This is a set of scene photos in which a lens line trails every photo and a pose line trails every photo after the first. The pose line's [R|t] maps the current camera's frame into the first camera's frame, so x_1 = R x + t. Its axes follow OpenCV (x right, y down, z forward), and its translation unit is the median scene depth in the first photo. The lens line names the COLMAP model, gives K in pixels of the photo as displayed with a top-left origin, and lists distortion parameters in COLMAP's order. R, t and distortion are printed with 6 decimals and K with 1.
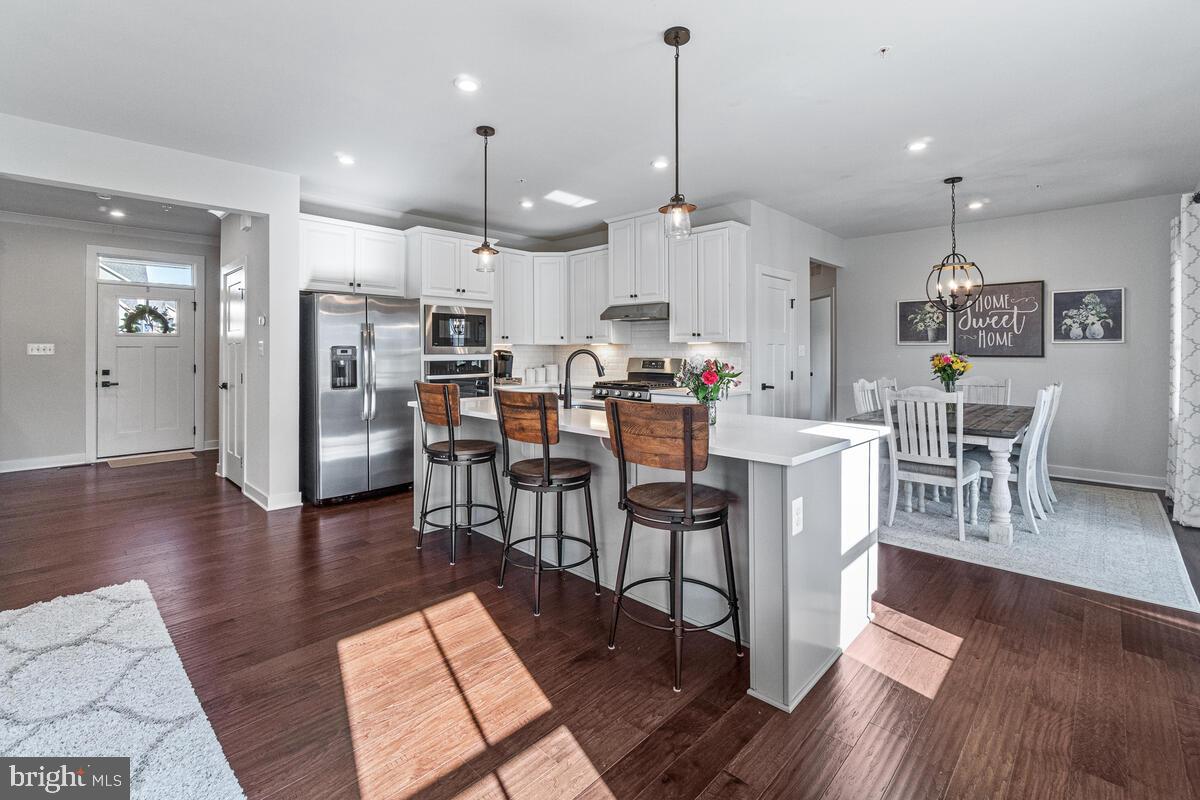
lens RADIAL K [[532.6, 0, 599.7], [0, 532.6, 350.7], [0, 0, 1]] dist [-0.010490, 0.001315]
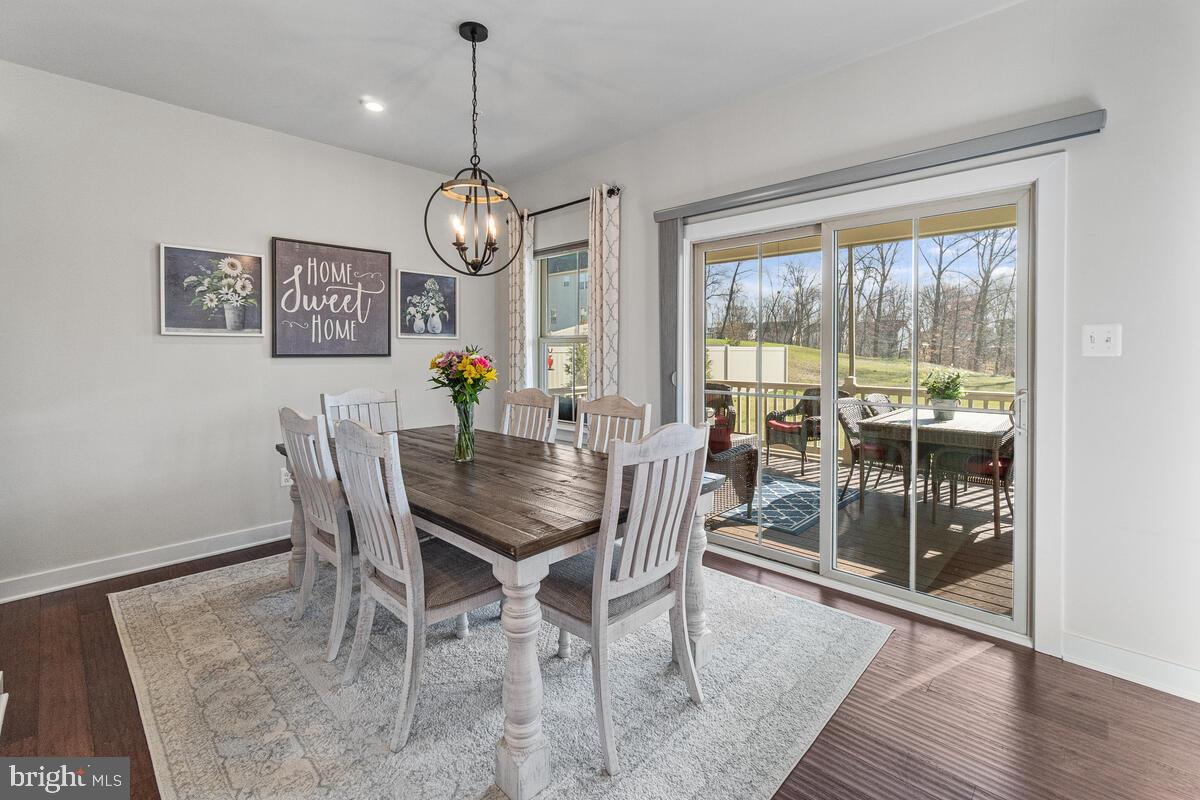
lens RADIAL K [[532.6, 0, 595.1], [0, 532.6, 366.0], [0, 0, 1]] dist [-0.010490, 0.001315]
pose [[0.001970, -0.032145, 0.999481, 0.095783], [-0.001358, 0.999482, 0.032148, 0.001554], [-0.999997, -0.001420, 0.001925, 0.729906]]
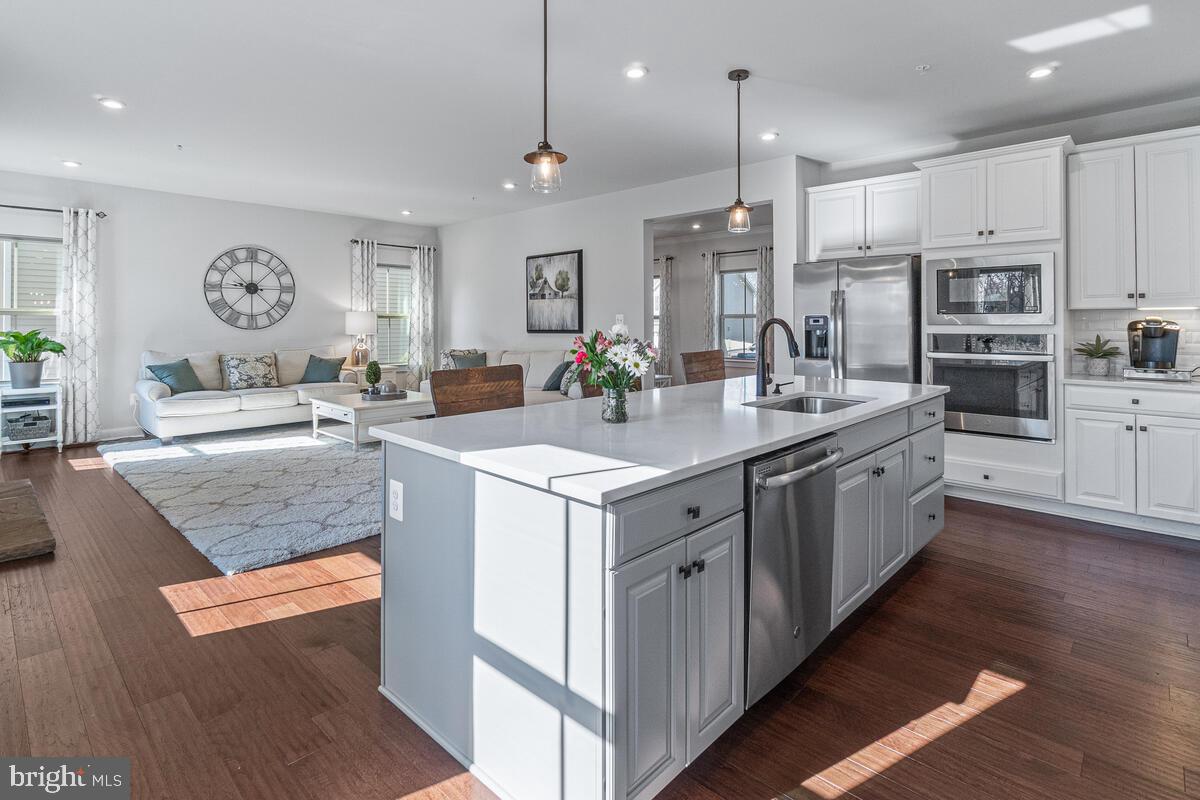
lens RADIAL K [[592.2, 0, 590.8], [0, 592.2, 319.6], [0, 0, 1]] dist [-0.010167, 0.001472]
pose [[-0.000667, -0.003227, -0.999995, 0.509450], [0.000651, 0.999995, -0.003228, 0.001451], [1.000000, -0.000653, -0.000665, 0.492627]]
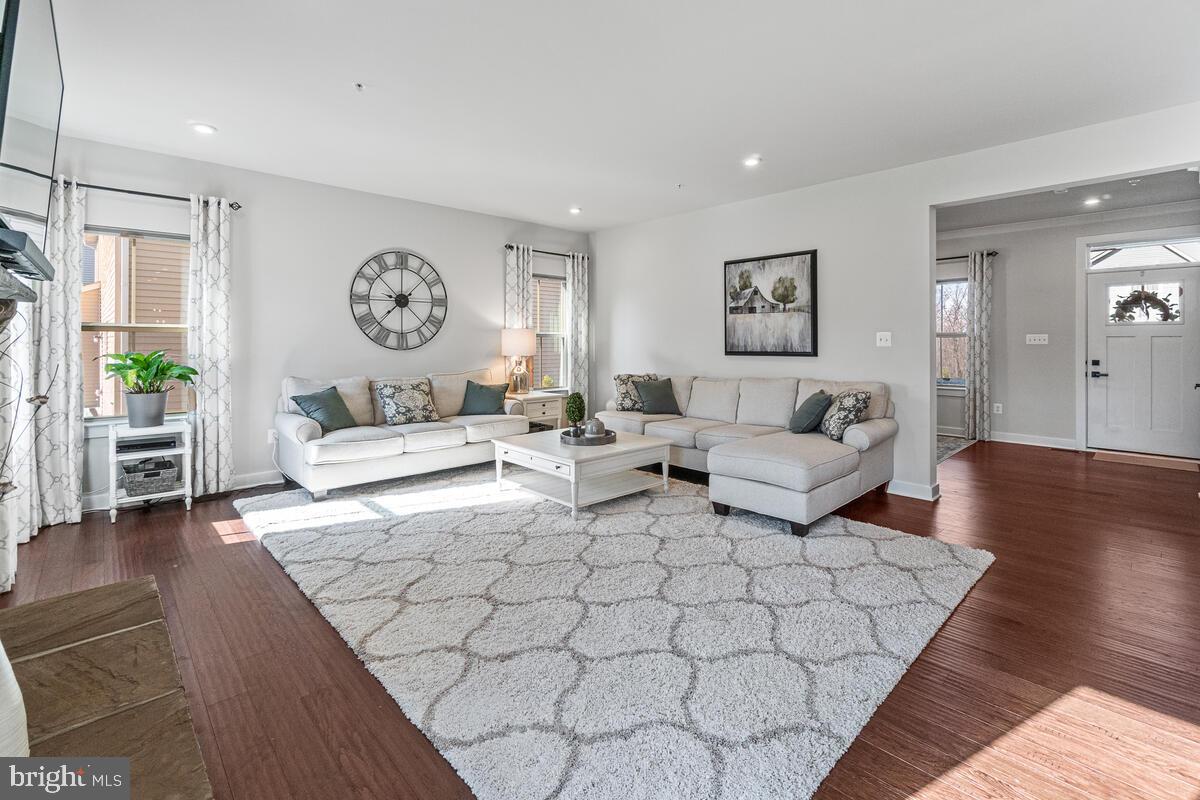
lens RADIAL K [[532.6, 0, 590.3], [0, 532.6, 340.4], [0, 0, 1]] dist [-0.010490, 0.001315]
pose [[-0.065550, 0.000519, -0.997849, 0.144621], [-0.001408, 0.999999, 0.000612, -0.000053], [0.997848, 0.001446, -0.065549, 0.137651]]
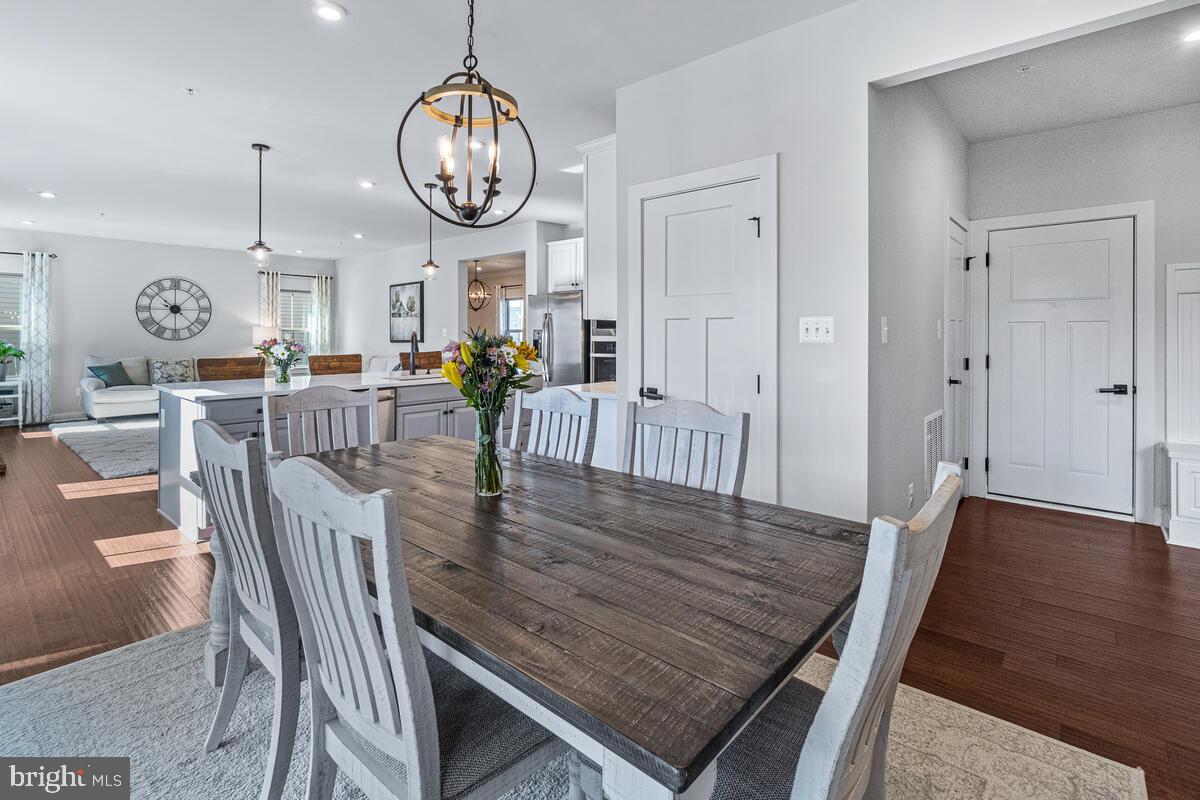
lens RADIAL K [[563.9, 0, 583.7], [0, 563.9, 333.0], [0, 0, 1]] dist [-0.000667, 0.000348]
pose [[0.027426, -0.002457, -0.999621, 0.903964], [0.001559, 0.999996, -0.002415, 0.003252], [0.999623, -0.001493, 0.027430, 0.910217]]
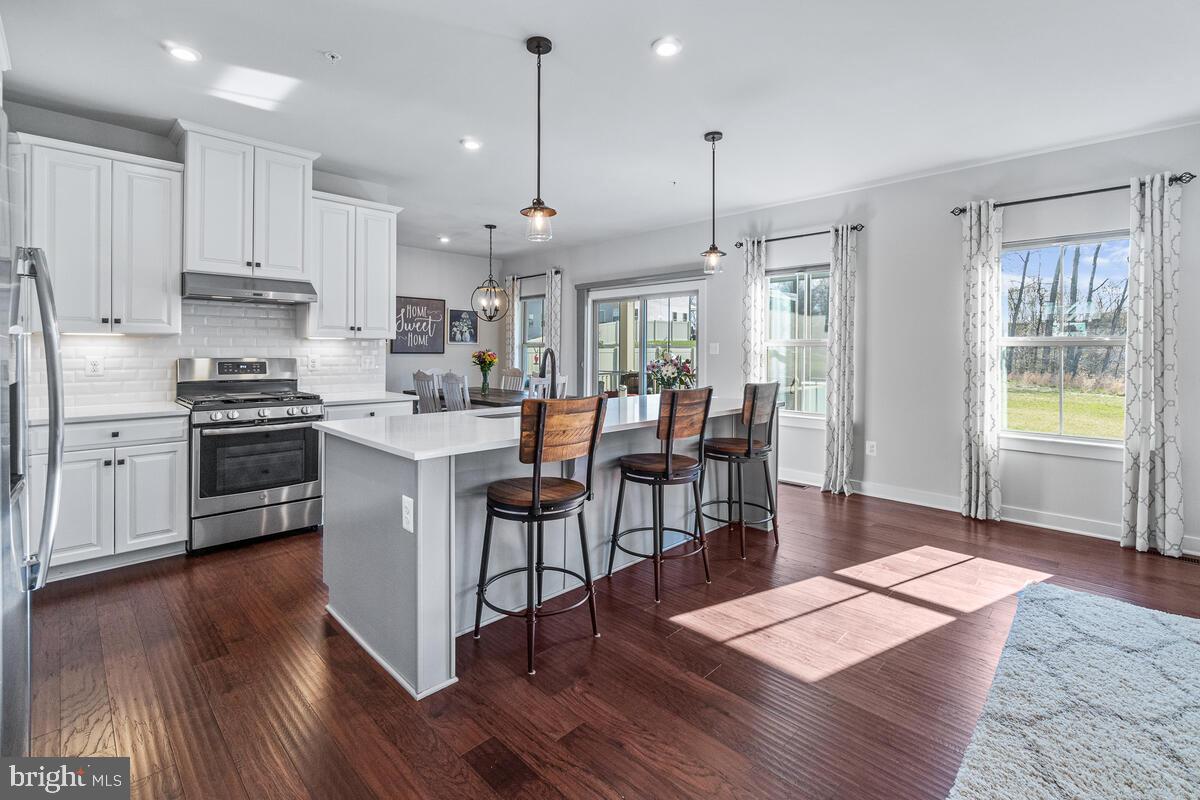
lens RADIAL K [[532.6, 0, 586.9], [0, 532.6, 350.7], [0, 0, 1]] dist [-0.010490, 0.001315]
pose [[0.027618, -0.000712, 0.999618, -0.602656], [-0.007021, 0.999975, 0.000906, 0.000674], [-0.999594, -0.007043, 0.027612, 0.589789]]
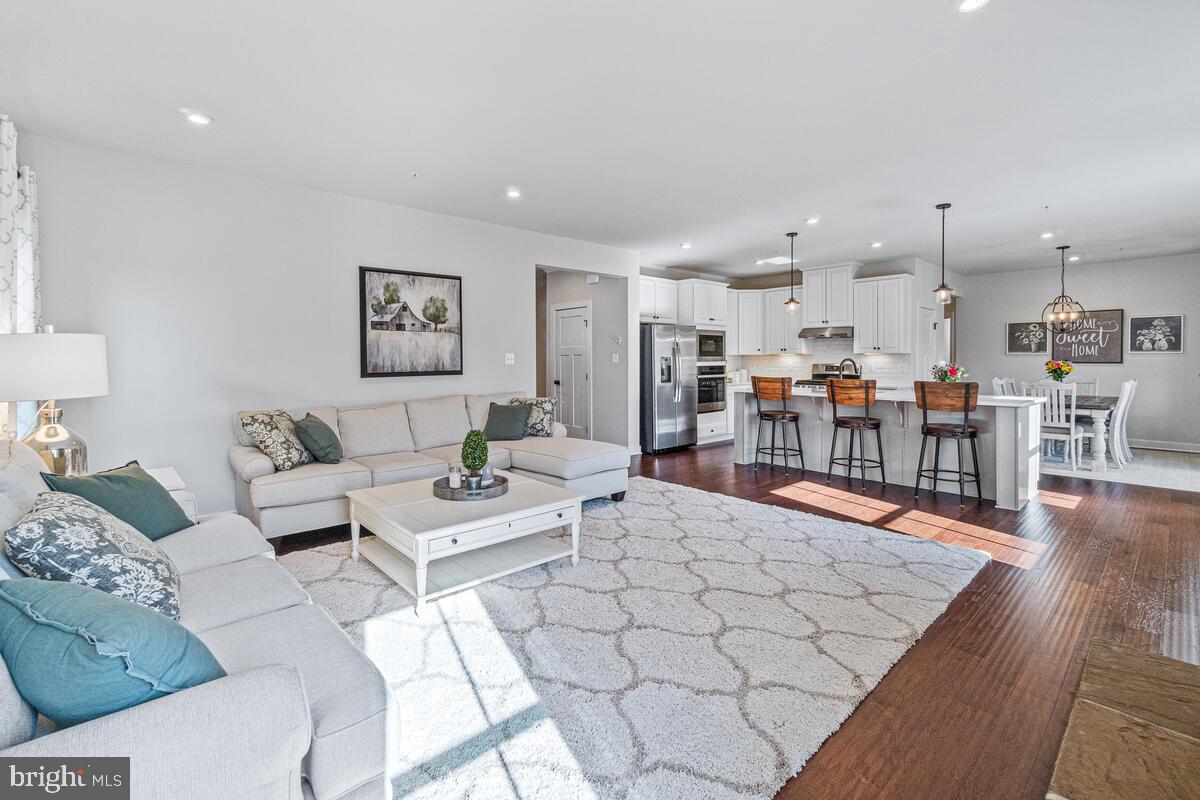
lens RADIAL K [[532.6, 0, 593.3], [0, 532.6, 364.9], [0, 0, 1]] dist [-0.010490, 0.001315]
pose [[0.997273, -0.001173, -0.073792, -0.483333], [0.001923, 0.999947, 0.010097, -0.000173], [0.073776, -0.010211, 0.997223, -0.528912]]
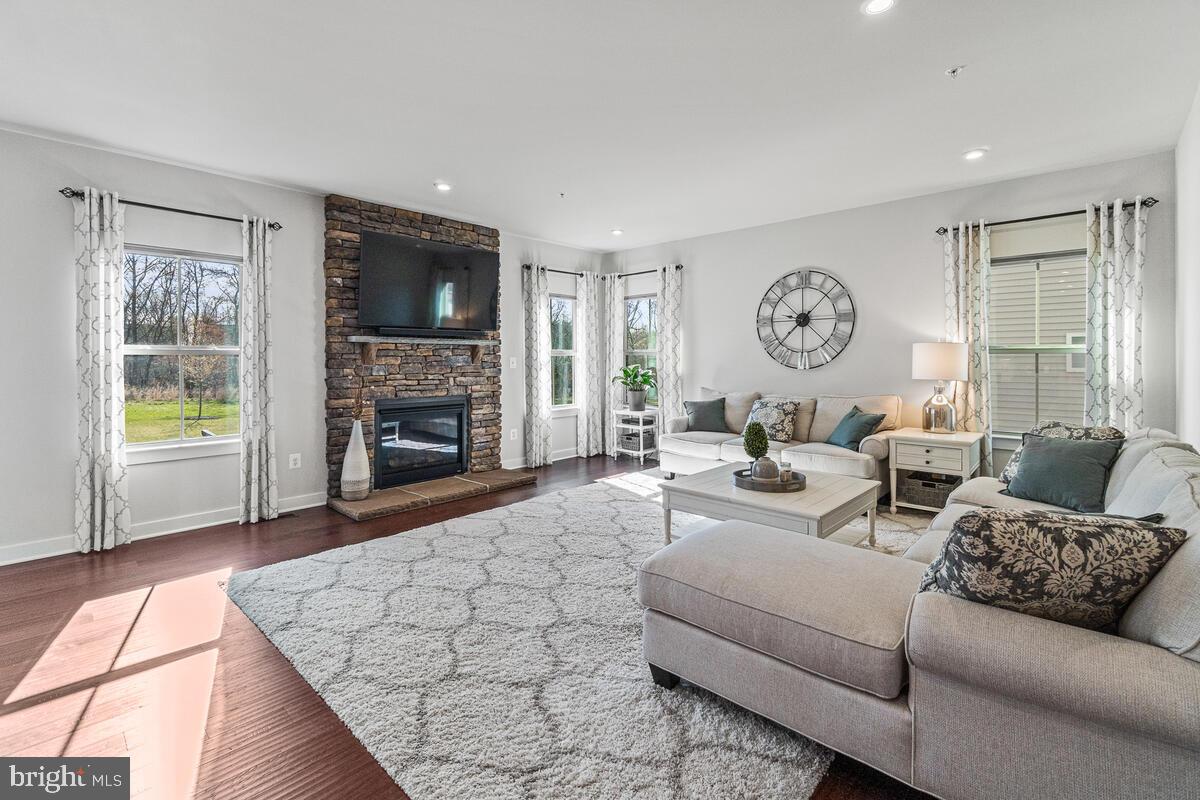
lens RADIAL K [[532.6, 0, 601.2], [0, 532.6, 358.2], [0, 0, 1]] dist [-0.010490, 0.001315]
pose [[-0.999806, 0.003629, -0.019385, -0.446809], [0.003668, 0.999991, -0.002003, -0.000610], [0.019377, -0.002074, -0.999810, 0.727438]]
